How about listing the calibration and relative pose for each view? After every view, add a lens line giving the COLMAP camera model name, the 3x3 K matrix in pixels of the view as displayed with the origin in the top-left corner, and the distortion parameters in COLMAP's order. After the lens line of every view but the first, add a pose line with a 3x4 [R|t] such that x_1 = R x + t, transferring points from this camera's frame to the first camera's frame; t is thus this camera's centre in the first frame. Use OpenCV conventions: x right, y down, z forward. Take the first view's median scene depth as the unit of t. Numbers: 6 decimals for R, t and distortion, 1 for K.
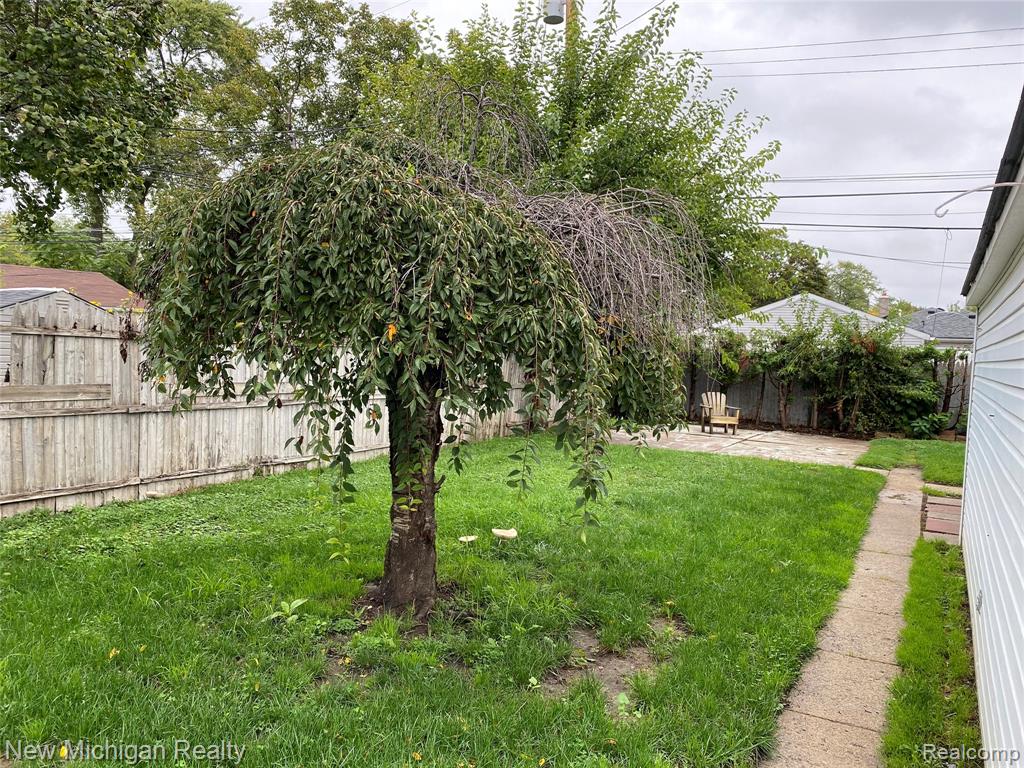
lens RADIAL K [[781.2, 0, 512.0], [0, 781.2, 384.0], [0, 0, 1]] dist [0.093399, -0.092282]
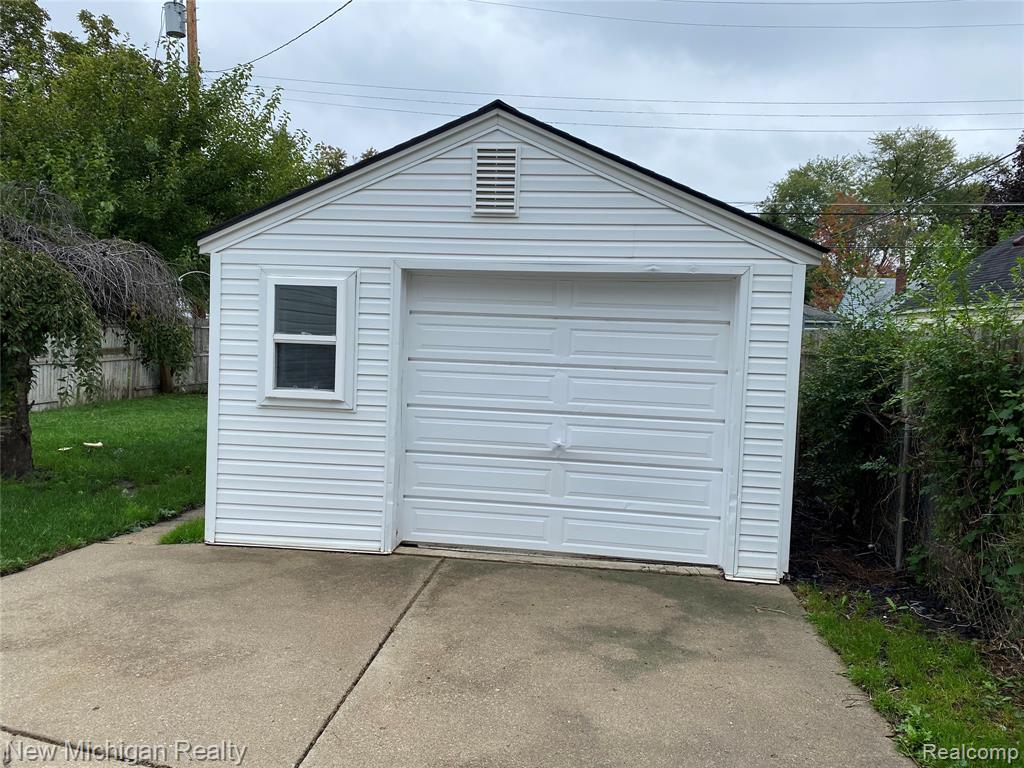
lens RADIAL K [[781.2, 0, 512.0], [0, 781.2, 384.0], [0, 0, 1]] dist [0.093399, -0.092282]
pose [[0.930169, -0.043852, 0.364502, 0.250816], [0.032489, 0.998778, 0.037251, 0.051514], [-0.365690, -0.022808, 0.930457, -0.997716]]
